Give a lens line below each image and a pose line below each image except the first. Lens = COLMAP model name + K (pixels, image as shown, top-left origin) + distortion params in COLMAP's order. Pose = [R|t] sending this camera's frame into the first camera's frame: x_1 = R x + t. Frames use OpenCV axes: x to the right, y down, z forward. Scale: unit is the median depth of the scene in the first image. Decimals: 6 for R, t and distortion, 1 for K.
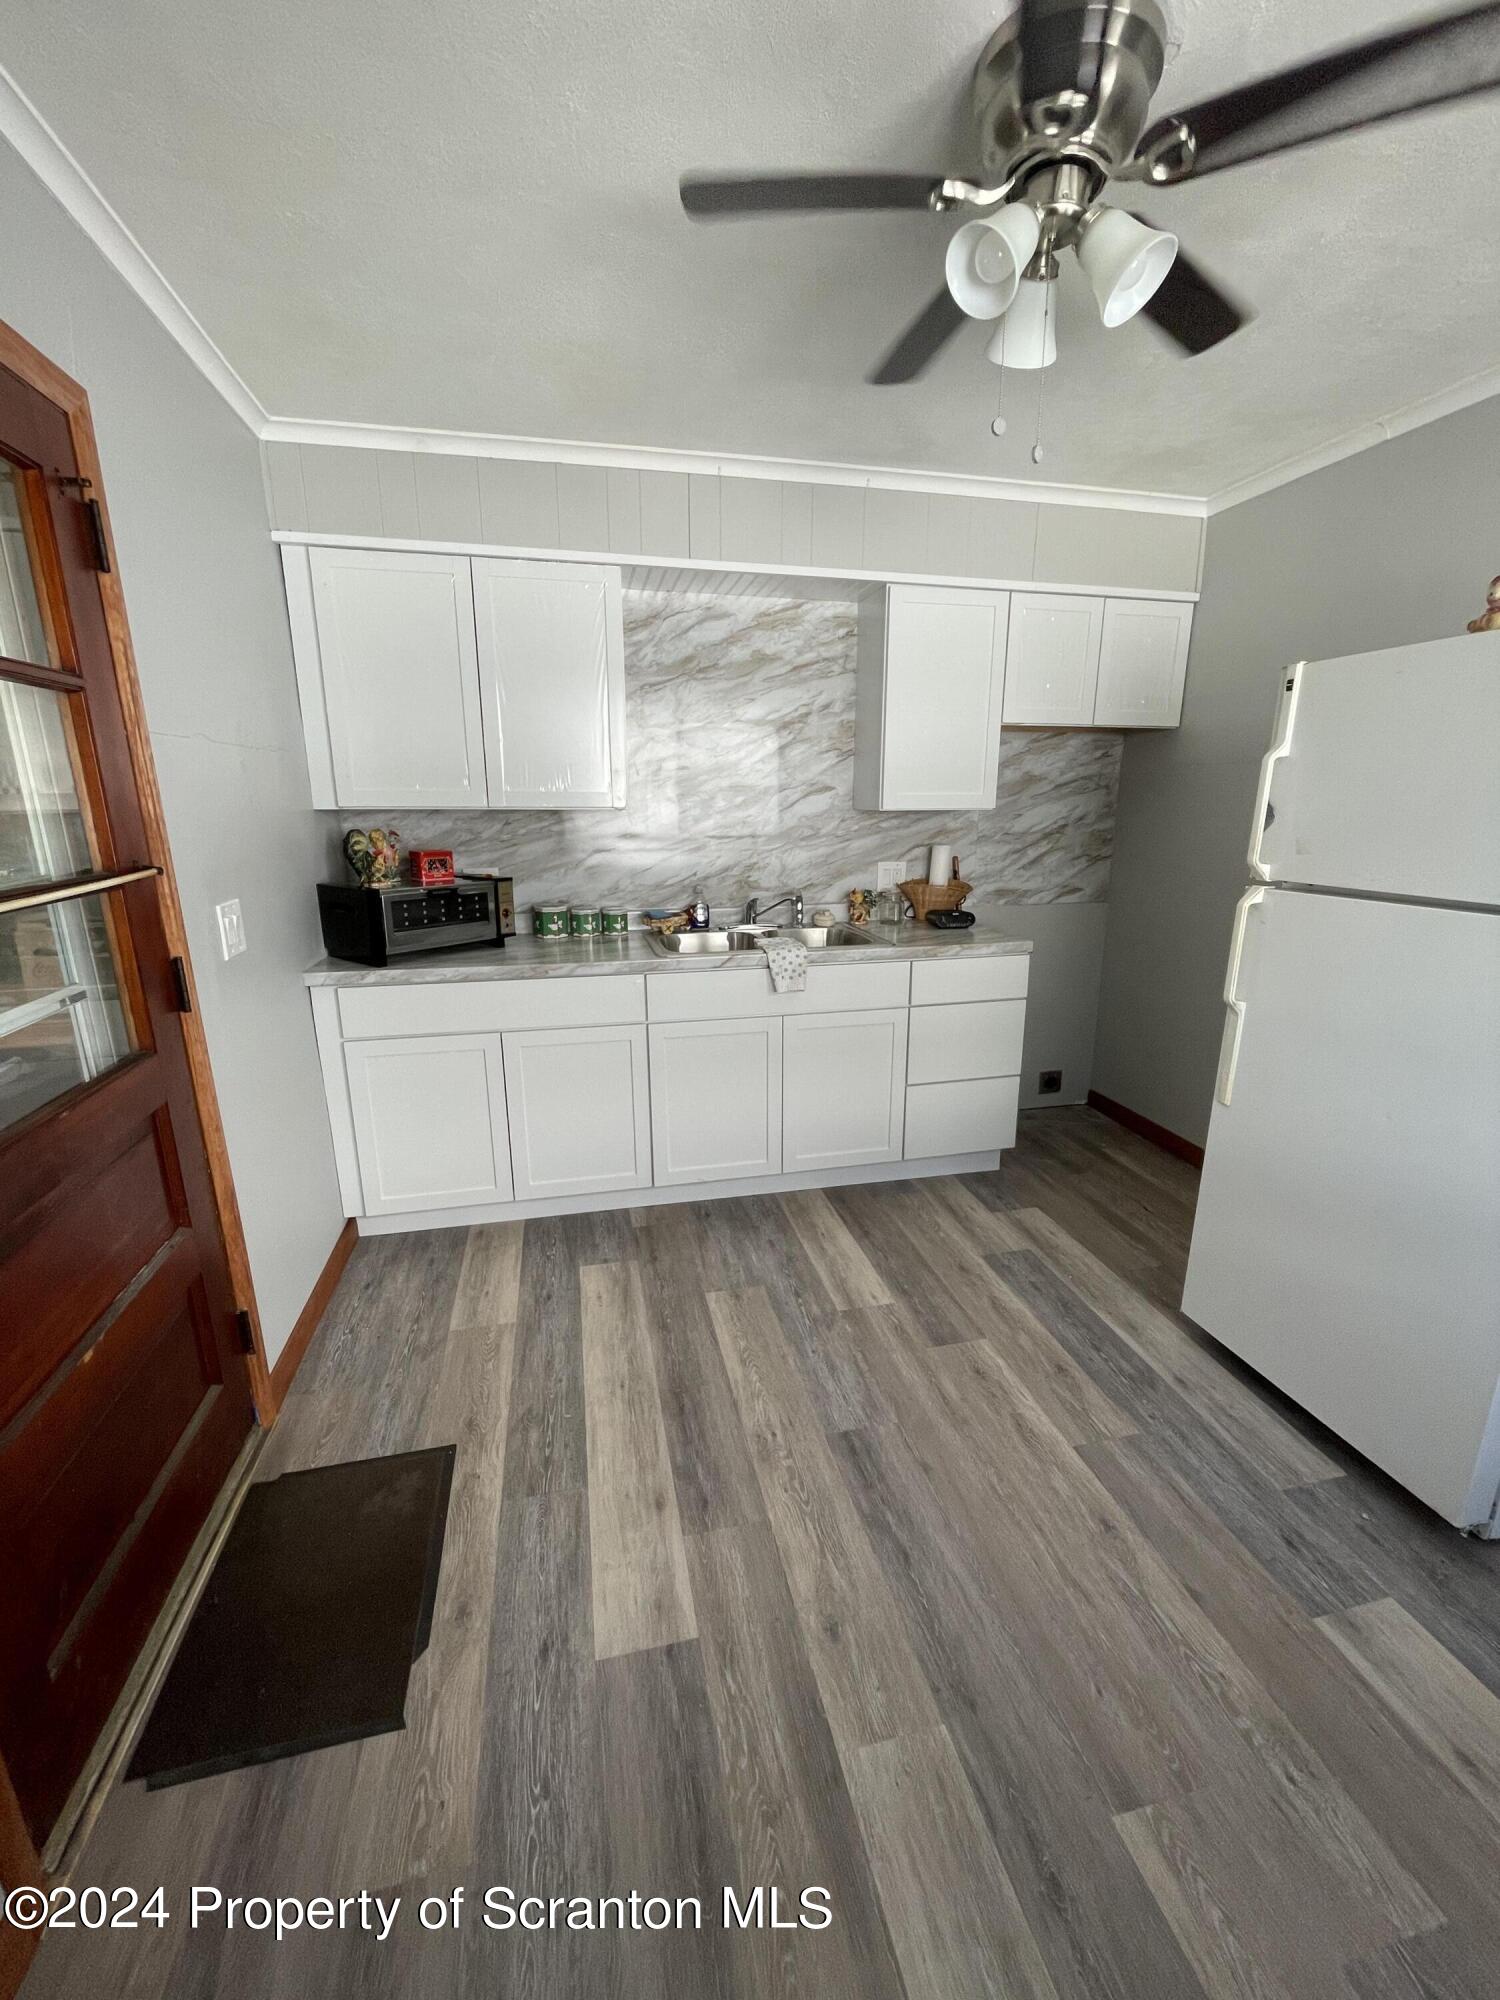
lens RADIAL K [[812.0, 0, 755.0], [0, 812.0, 1001.9], [0, 0, 1]] dist [-0.001014, -0.000362]
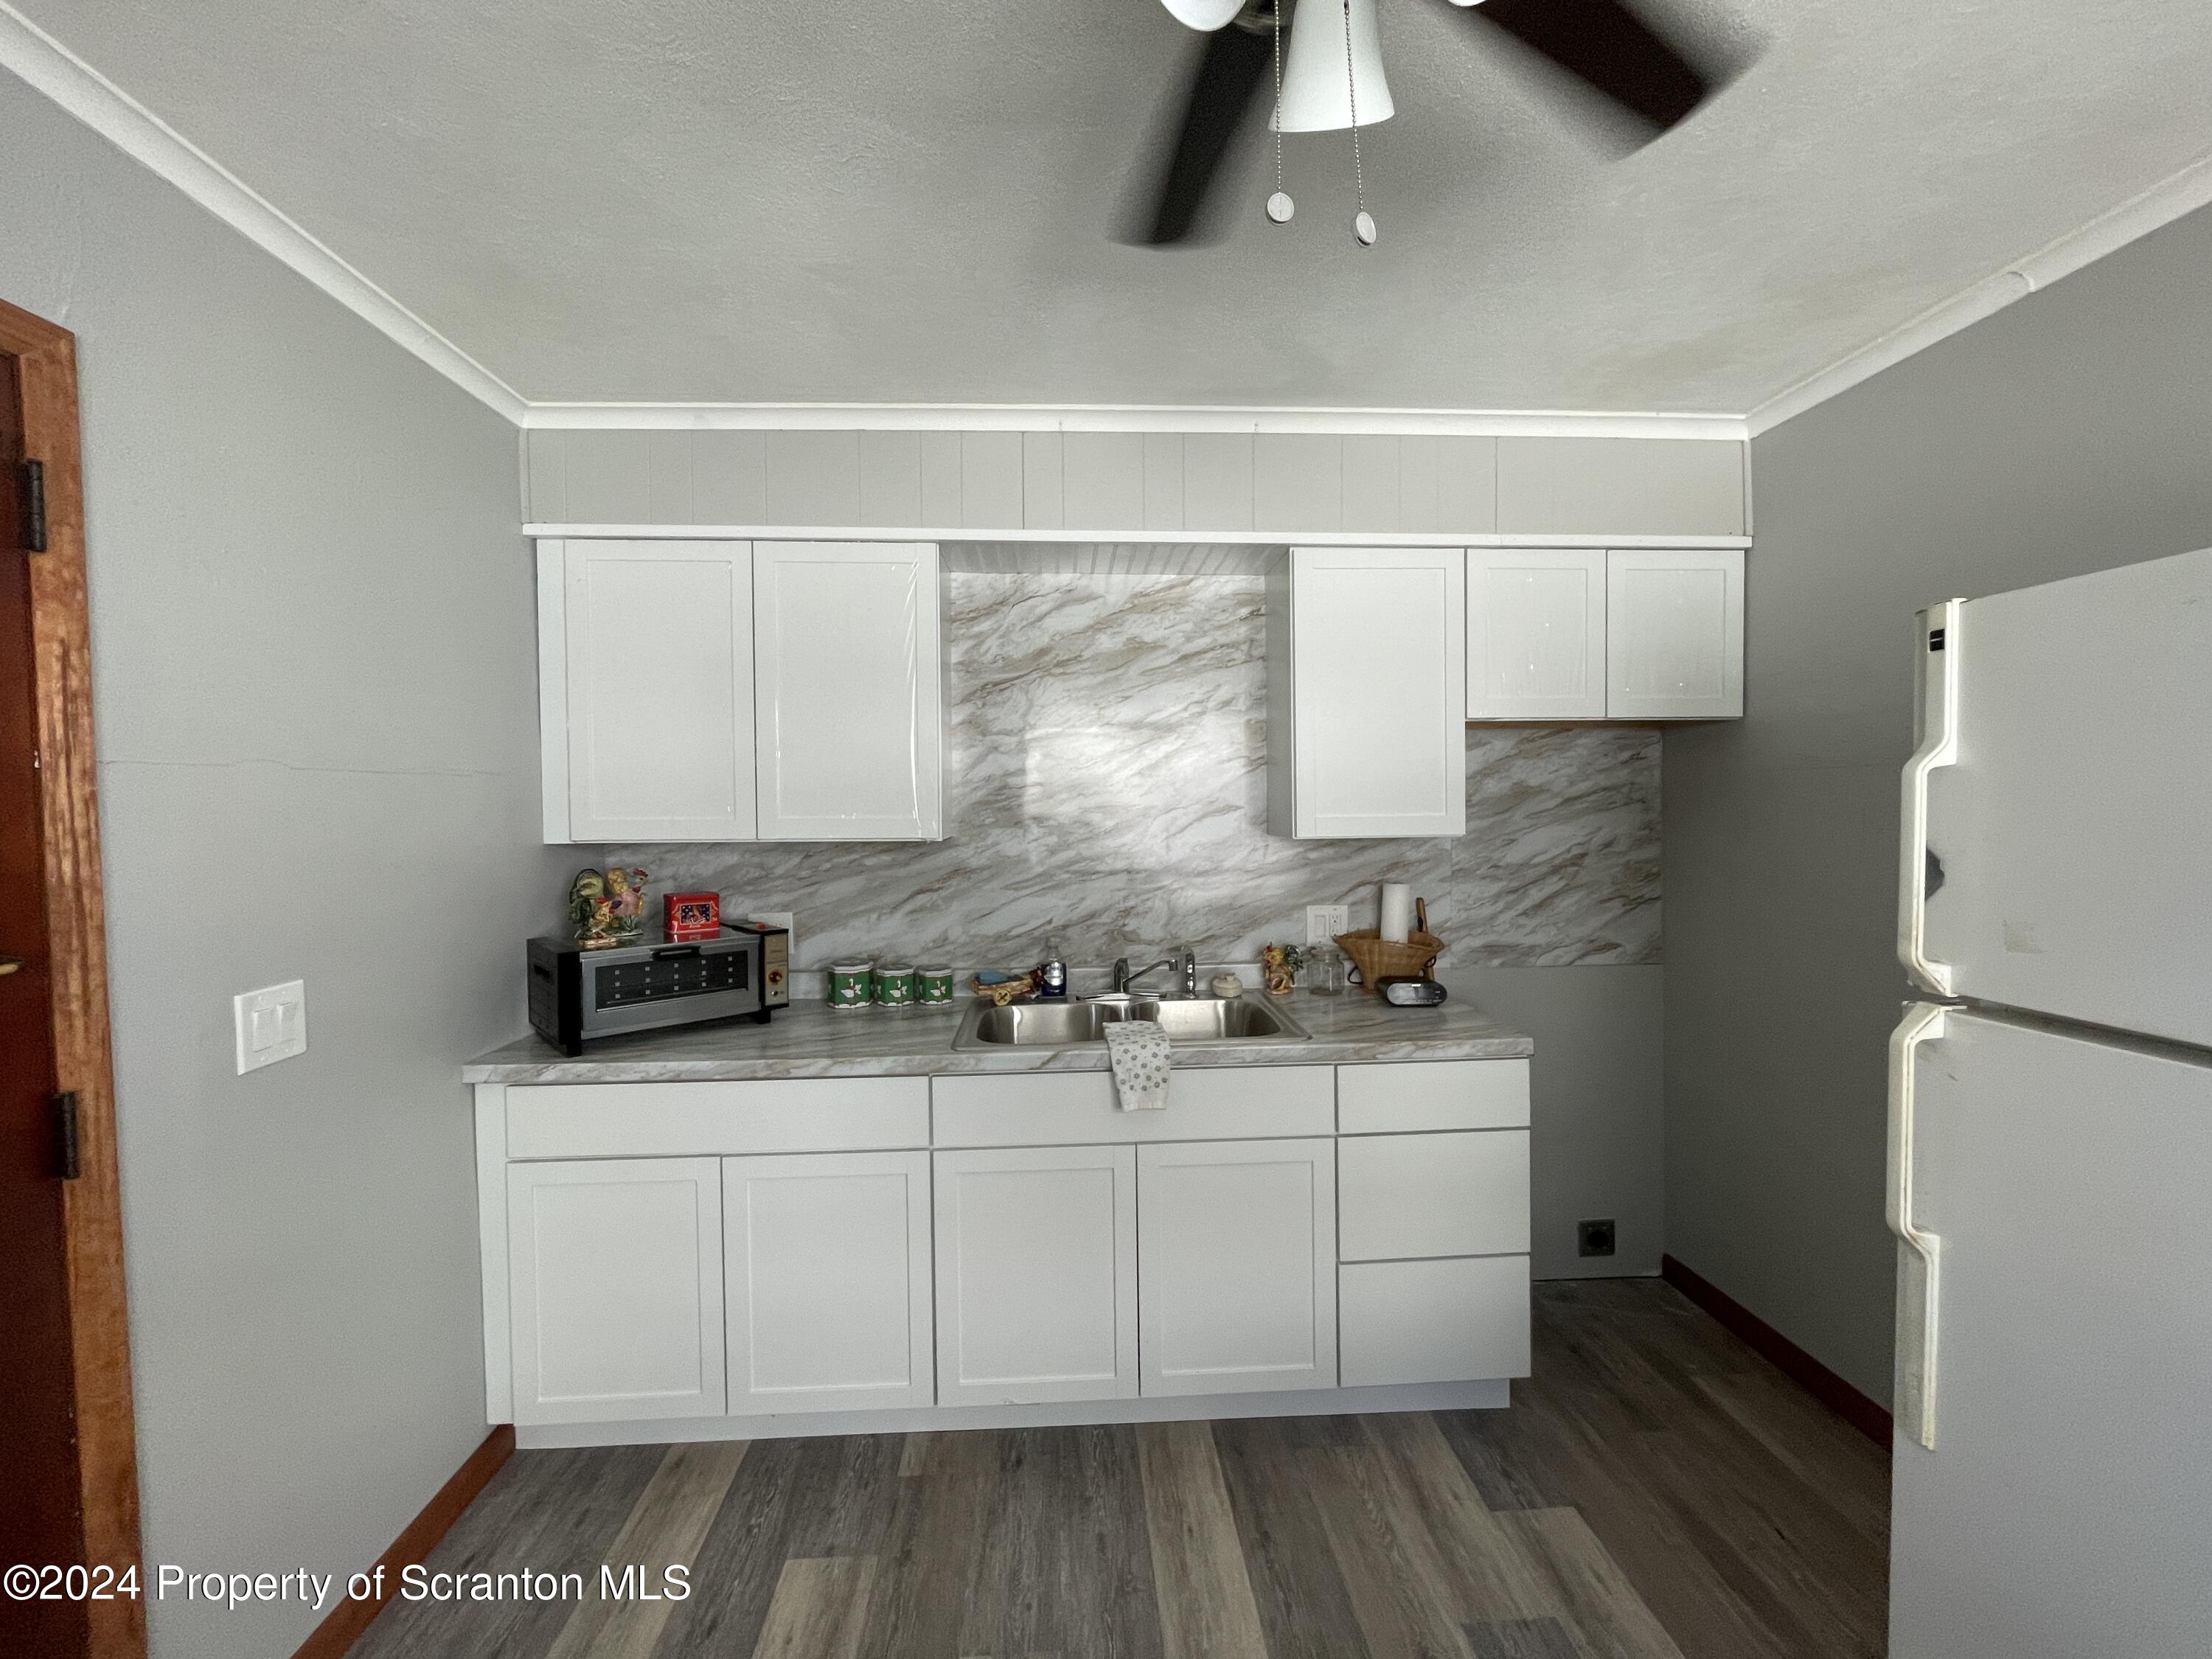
lens RADIAL K [[898.1, 0, 1105.7], [0, 898.1, 823.2], [0, 0, 1]] dist [-0.001014, -0.000362]
pose [[0.985660, -0.005393, -0.168654, 0.122617], [-0.032077, 0.975276, -0.218649, -0.070663], [0.165664, 0.220924, 0.961118, 0.208245]]
